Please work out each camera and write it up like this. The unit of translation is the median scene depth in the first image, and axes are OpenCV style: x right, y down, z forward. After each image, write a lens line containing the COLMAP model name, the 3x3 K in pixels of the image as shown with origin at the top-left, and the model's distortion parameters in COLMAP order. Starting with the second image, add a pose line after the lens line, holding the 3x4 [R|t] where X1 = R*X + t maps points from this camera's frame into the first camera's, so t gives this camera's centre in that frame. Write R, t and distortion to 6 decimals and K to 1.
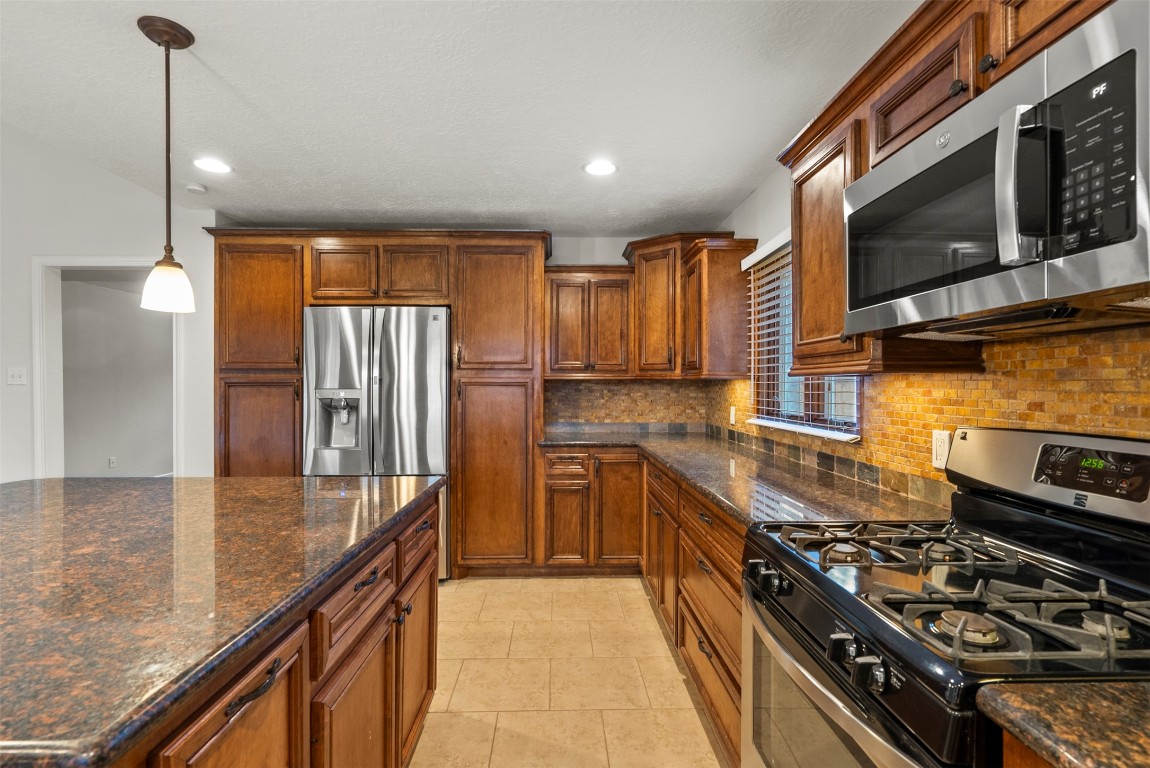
lens RADIAL K [[527.4, 0, 574.8], [0, 527.4, 385.2], [0, 0, 1]] dist [-0.007341, 0.003845]
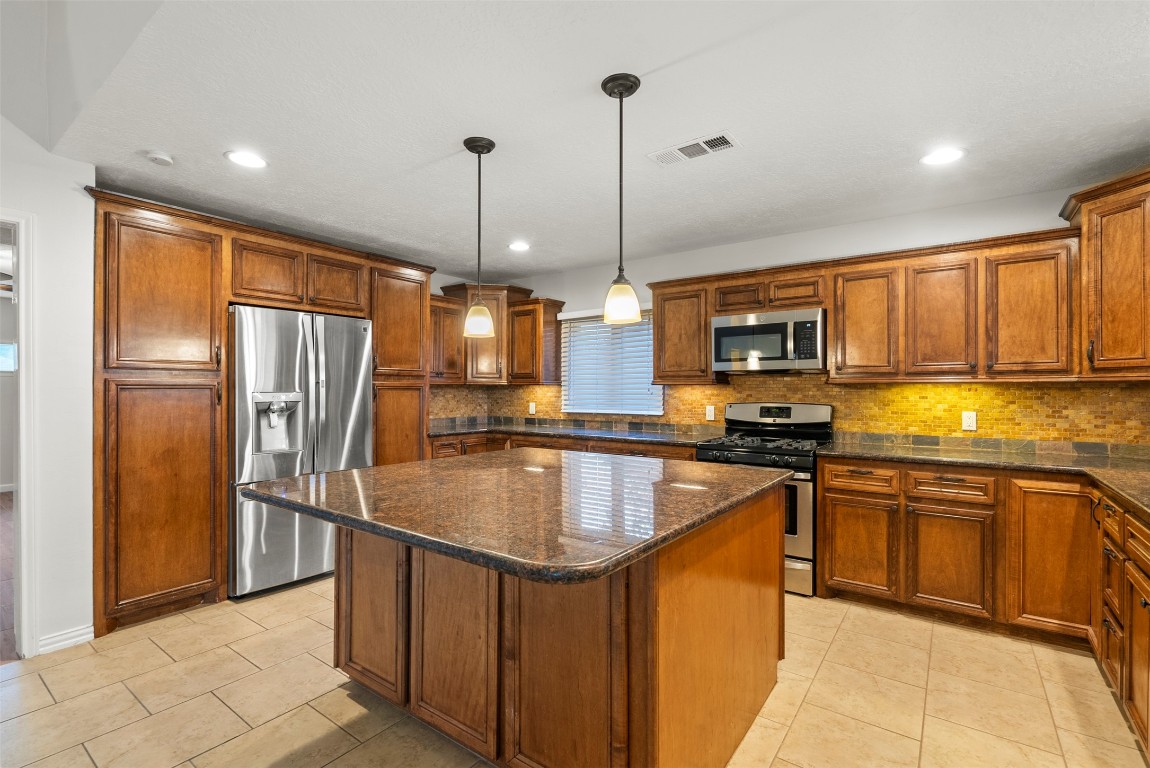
lens RADIAL K [[527.4, 0, 565.7], [0, 527.4, 387.6], [0, 0, 1]] dist [-0.007341, 0.003845]
pose [[0.619673, 0.003498, 0.784852, -0.864481], [-0.001233, 0.999993, -0.003484, 0.001346], [-0.784859, 0.001191, 0.619673, -0.041407]]
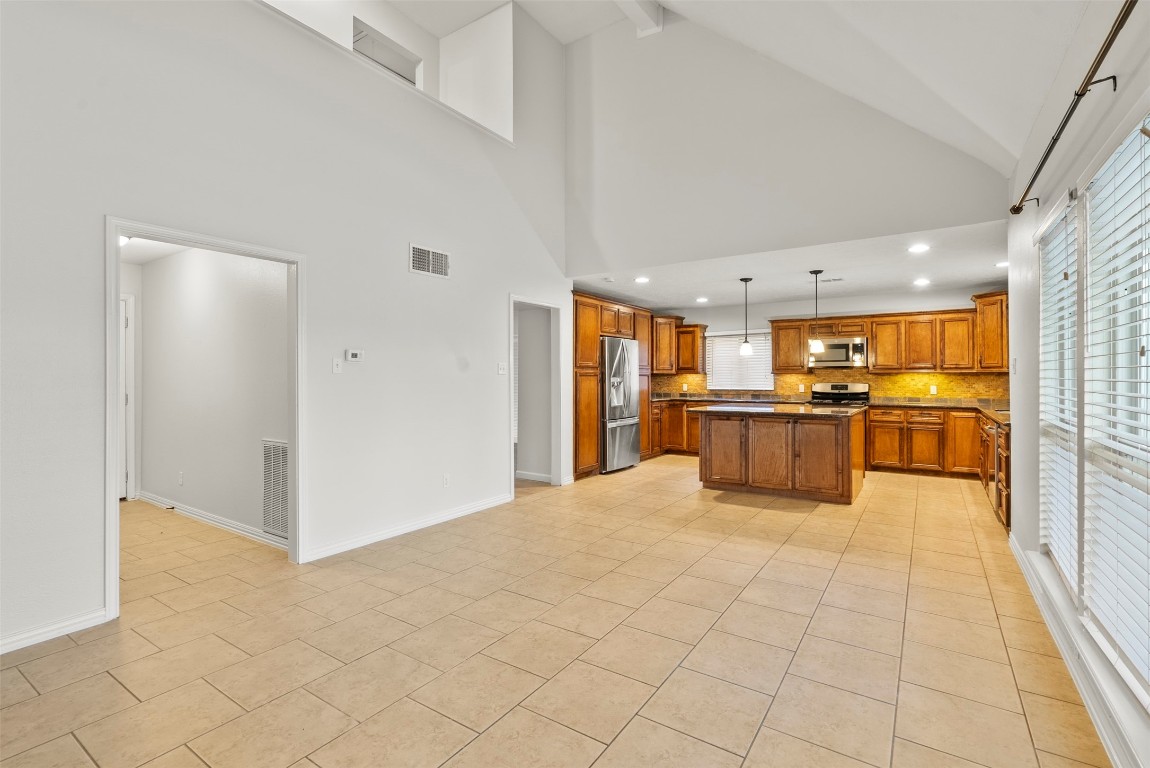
lens RADIAL K [[527.4, 0, 572.3], [0, 527.4, 370.9], [0, 0, 1]] dist [-0.007341, 0.003845]
pose [[0.582942, 0.009924, 0.812453, -2.182126], [-0.000125, 0.999926, -0.012124, 0.007071], [-0.812514, 0.006966, 0.582901, -0.077061]]
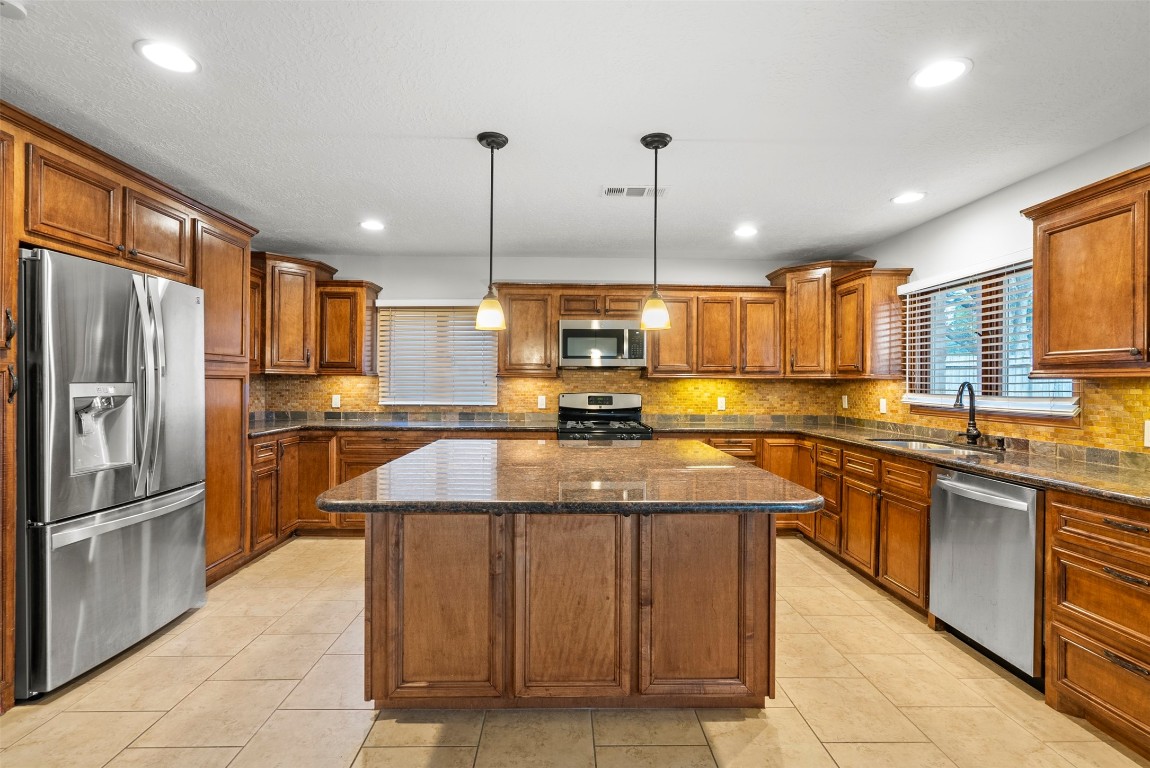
lens RADIAL K [[527.4, 0, 573.8], [0, 527.4, 381.6], [0, 0, 1]] dist [-0.007341, 0.003845]
pose [[0.003538, 0.000737, 0.999993, -1.096626], [-0.007823, 0.999969, -0.000709, 0.001261], [-0.999963, -0.007821, 0.003544, 0.370280]]
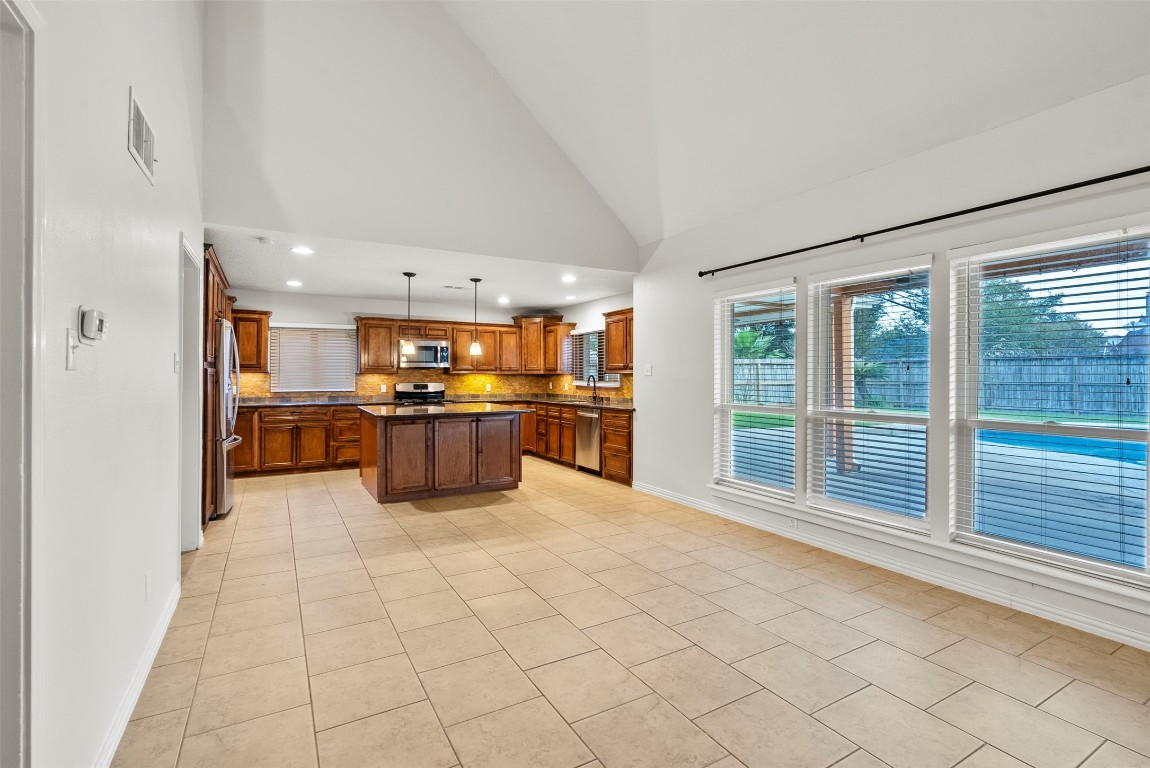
lens RADIAL K [[527.4, 0, 576.0], [0, 527.4, 374.3], [0, 0, 1]] dist [-0.007341, 0.003845]
pose [[-0.471549, 0.003304, 0.881834, -2.126190], [-0.002105, 0.999986, -0.004872, 0.003024], [-0.881838, -0.004154, -0.471535, 0.808328]]
